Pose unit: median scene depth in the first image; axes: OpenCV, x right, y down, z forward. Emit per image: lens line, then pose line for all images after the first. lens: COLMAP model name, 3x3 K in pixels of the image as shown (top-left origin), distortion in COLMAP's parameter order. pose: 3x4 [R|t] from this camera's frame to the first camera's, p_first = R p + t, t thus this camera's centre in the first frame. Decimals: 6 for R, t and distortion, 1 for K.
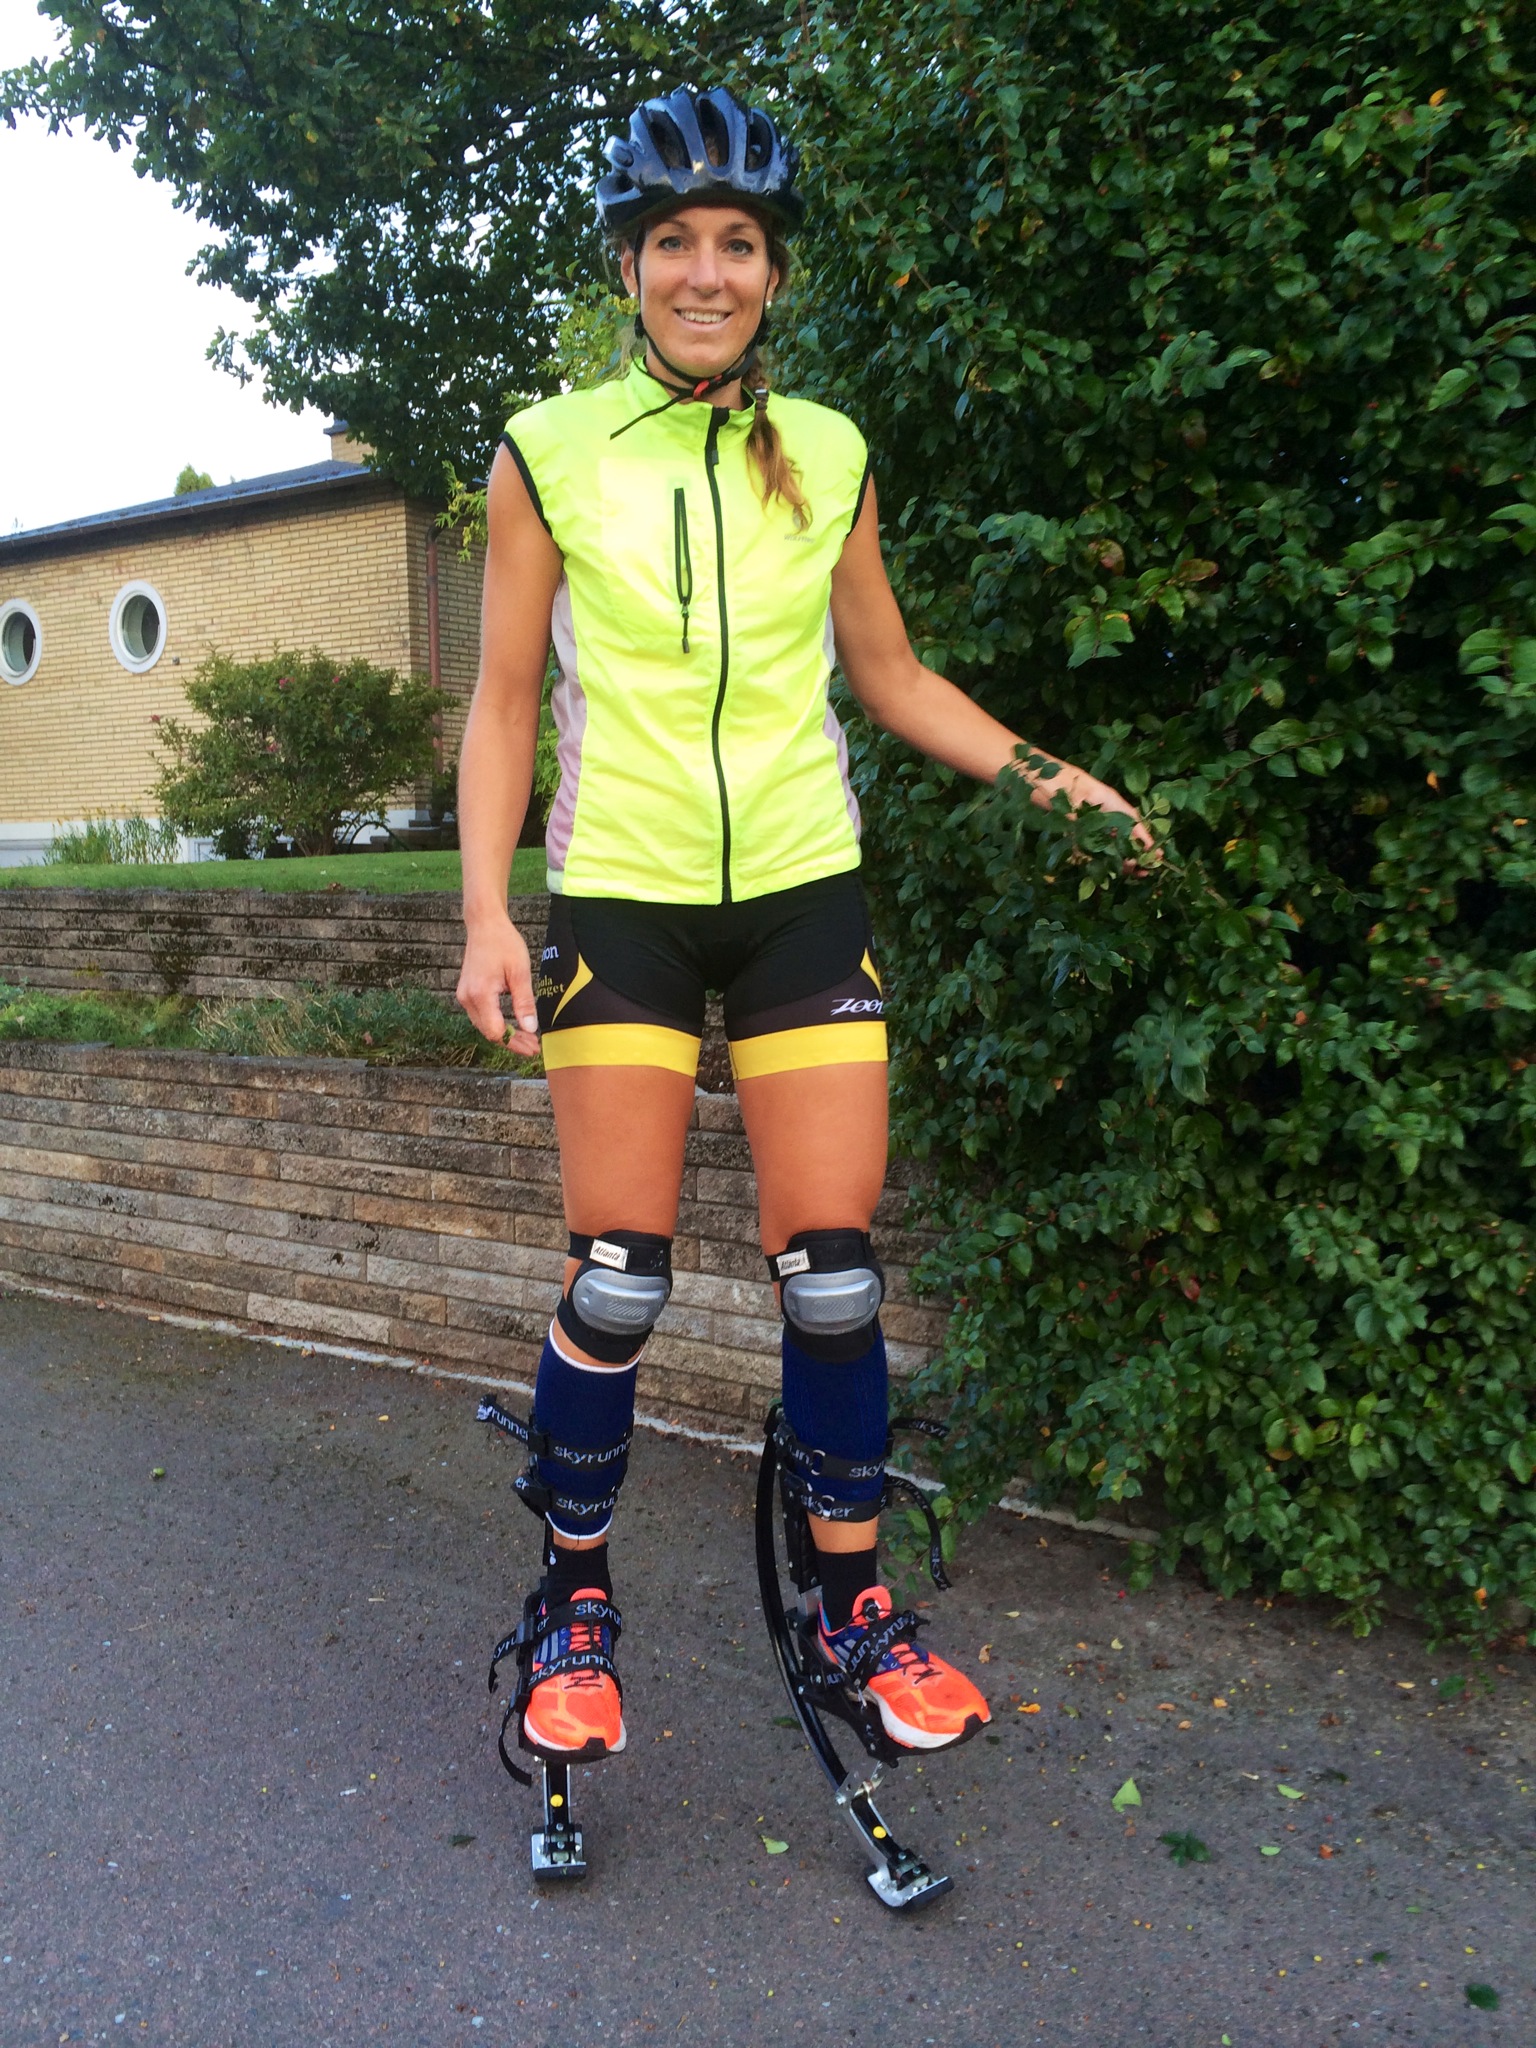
lens RADIAL K [[1730.7, 0, 768.0], [0, 1730.7, 1024.0], [0, 0, 1]] dist [0.093382, -0.113579]
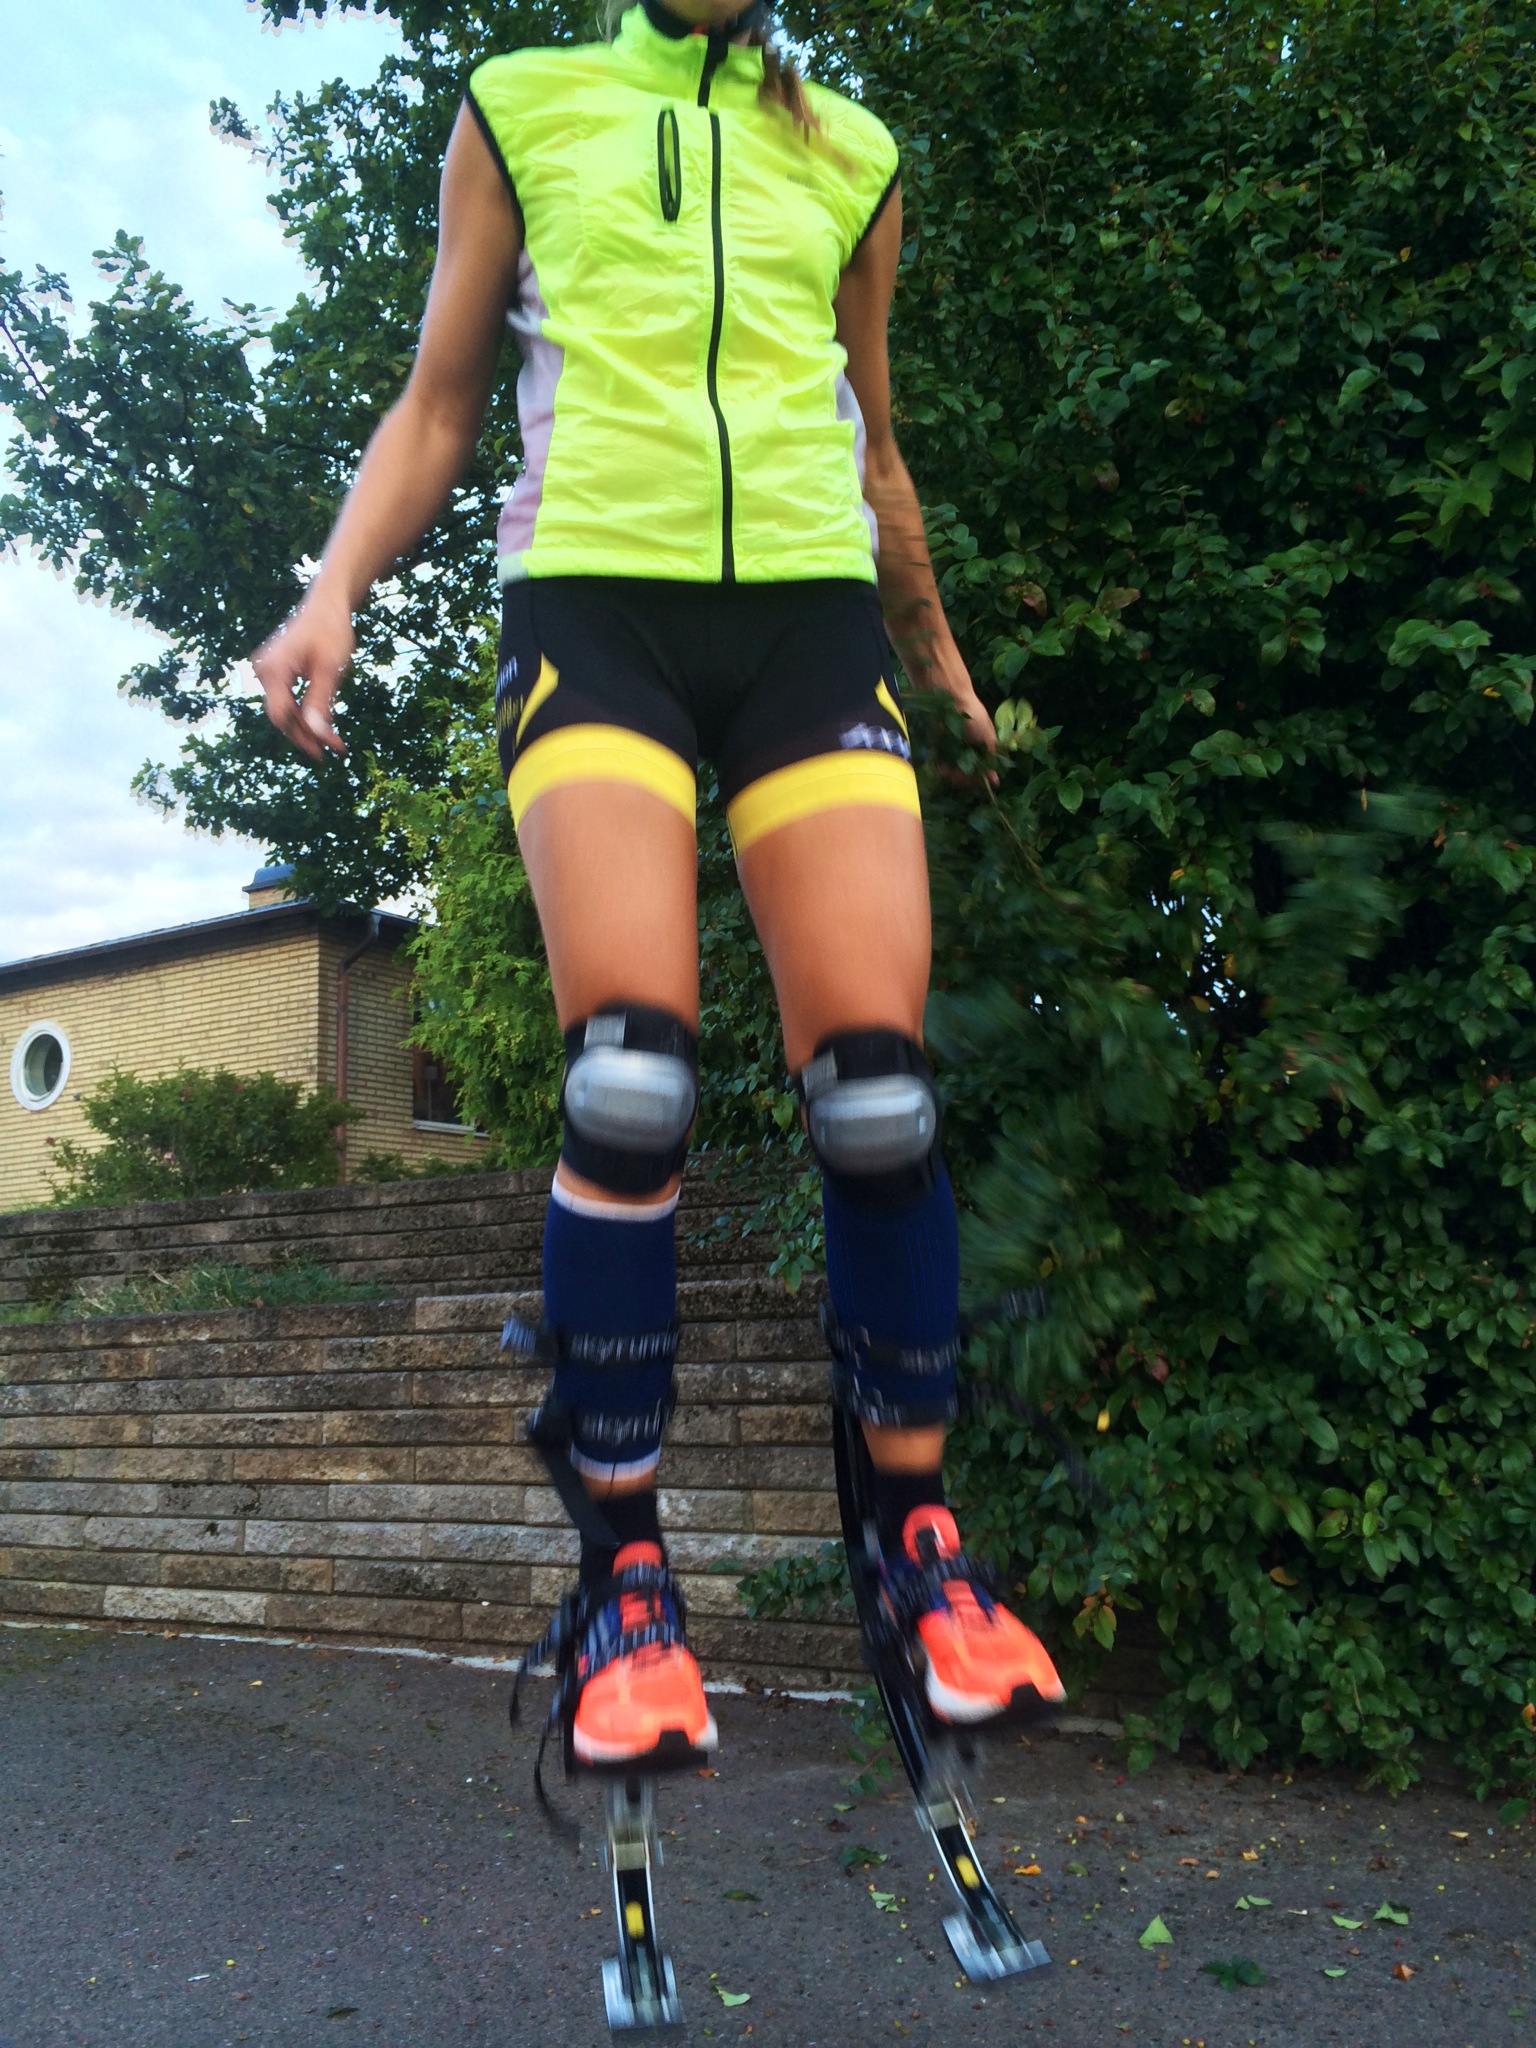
lens RADIAL K [[1730.7, 0, 768.0], [0, 1730.7, 1024.0], [0, 0, 1]] dist [0.093382, -0.113579]
pose [[0.998289, -0.012909, 0.057039, -0.010822], [0.027499, 0.964397, -0.263025, 0.130523], [-0.051612, 0.264143, 0.963102, 0.053019]]
